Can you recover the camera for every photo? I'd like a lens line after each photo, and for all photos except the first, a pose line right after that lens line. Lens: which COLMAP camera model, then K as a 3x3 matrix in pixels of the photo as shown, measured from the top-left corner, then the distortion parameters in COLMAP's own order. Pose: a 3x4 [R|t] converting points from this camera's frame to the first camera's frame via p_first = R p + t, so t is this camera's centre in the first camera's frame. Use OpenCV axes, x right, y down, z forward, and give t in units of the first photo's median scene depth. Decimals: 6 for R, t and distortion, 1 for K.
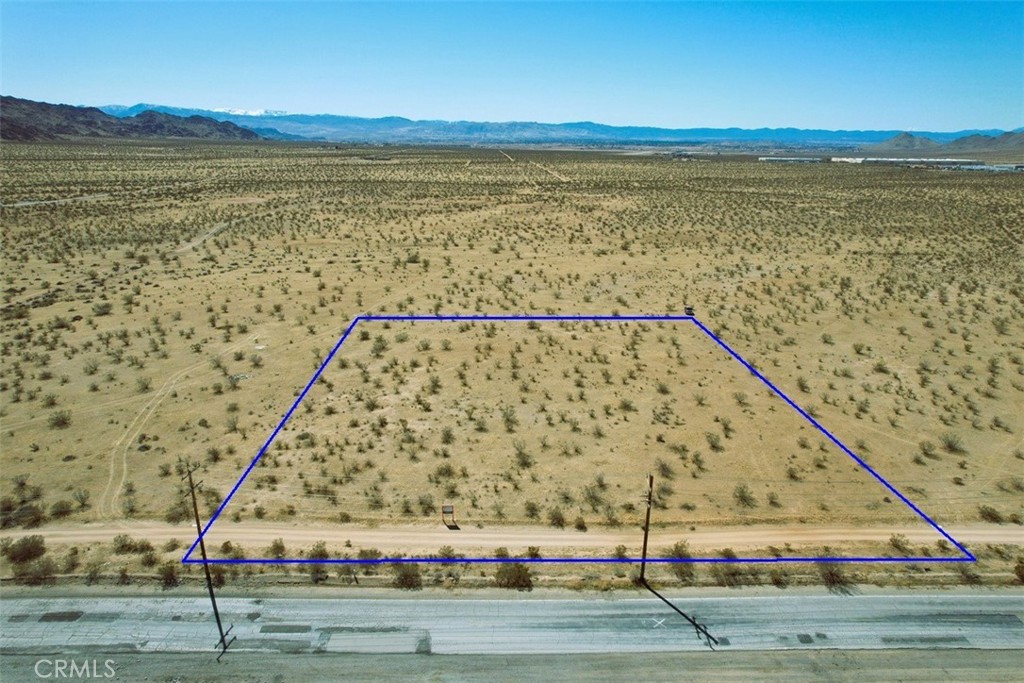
lens RADIAL K [[655.5, 0, 514.4], [0, 655.5, 341.4], [0, 0, 1]] dist [-0.081055, 0.074419]
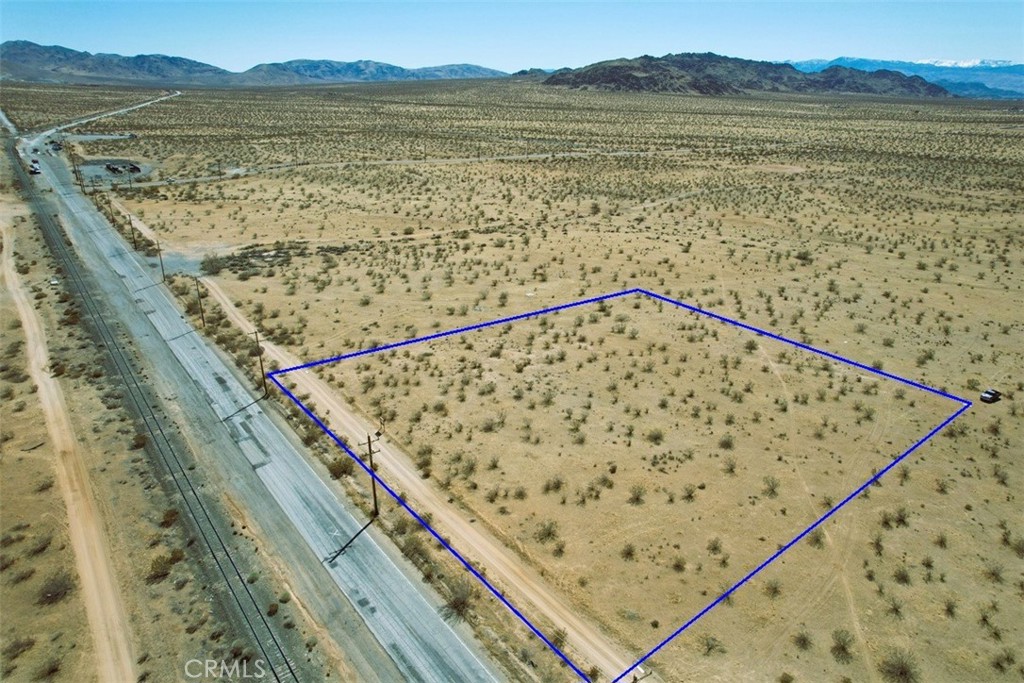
lens RADIAL K [[655.5, 0, 514.4], [0, 655.5, 341.4], [0, 0, 1]] dist [-0.081055, 0.074419]
pose [[0.590273, 0.294342, -0.751625, 1.229321], [-0.245819, 0.952467, 0.179945, -0.266571], [0.768863, 0.078547, 0.634570, 0.348250]]
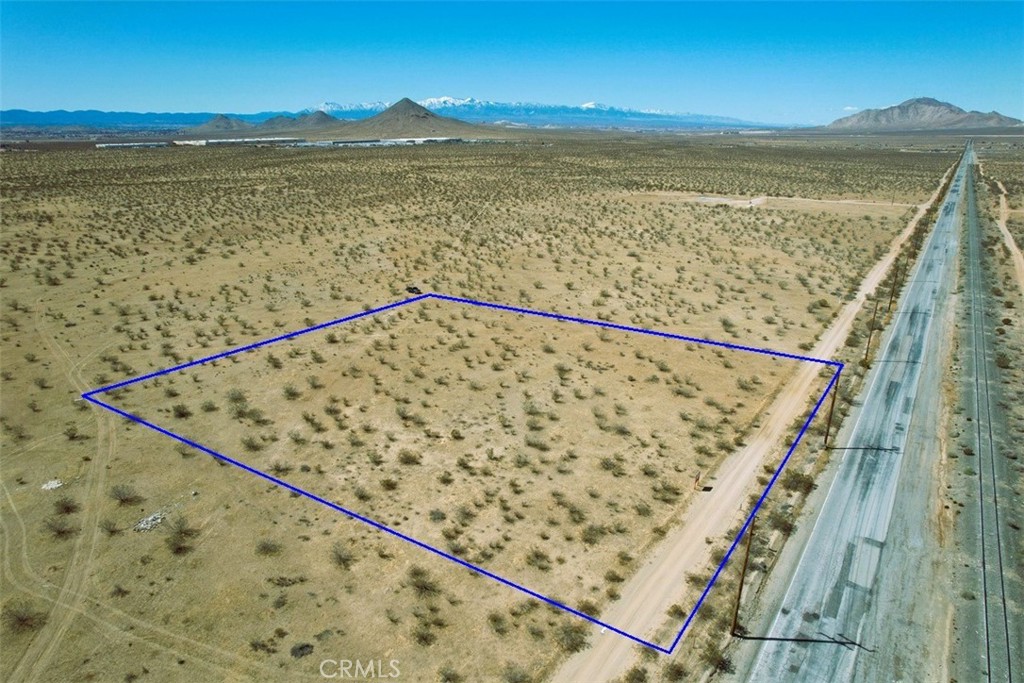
lens RADIAL K [[655.5, 0, 514.4], [0, 655.5, 341.4], [0, 0, 1]] dist [-0.081055, 0.074419]
pose [[0.586494, -0.264108, 0.765684, -1.170570], [0.244952, 0.958912, 0.143132, -0.203363], [-0.772026, 0.103610, 0.627090, 0.616068]]
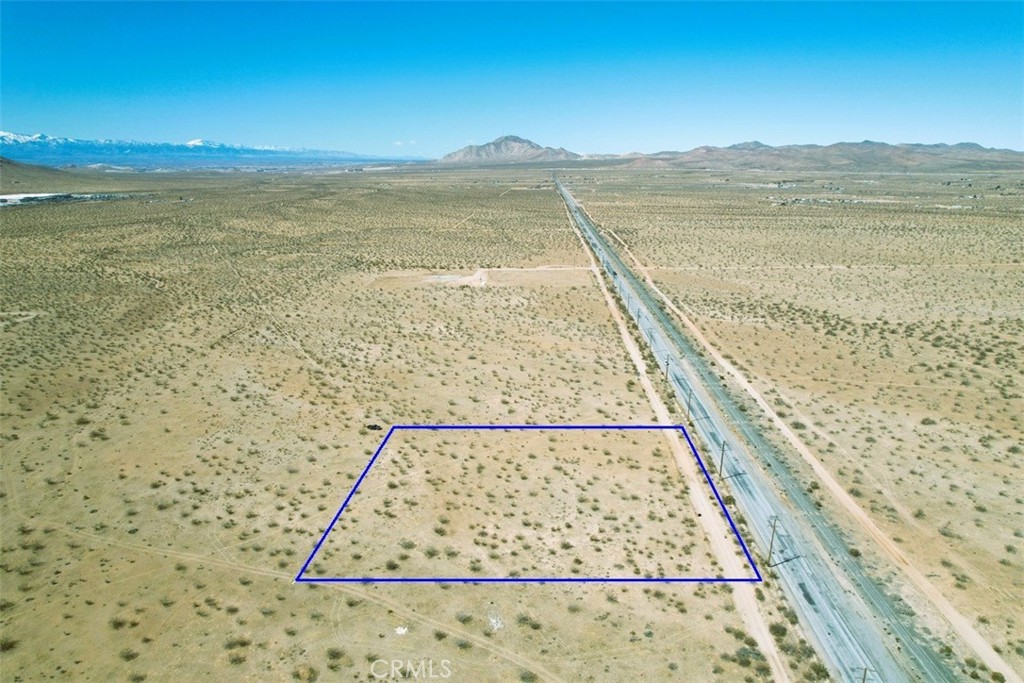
lens RADIAL K [[649.6, 0, 514.8], [0, 649.6, 362.2], [0, 0, 1]] dist [-0.072113, 0.054130]
pose [[0.075305, -0.310547, 0.947571, -2.380719], [0.305772, 0.911681, 0.274484, -1.147676], [-0.949122, 0.269070, 0.163611, 1.239822]]
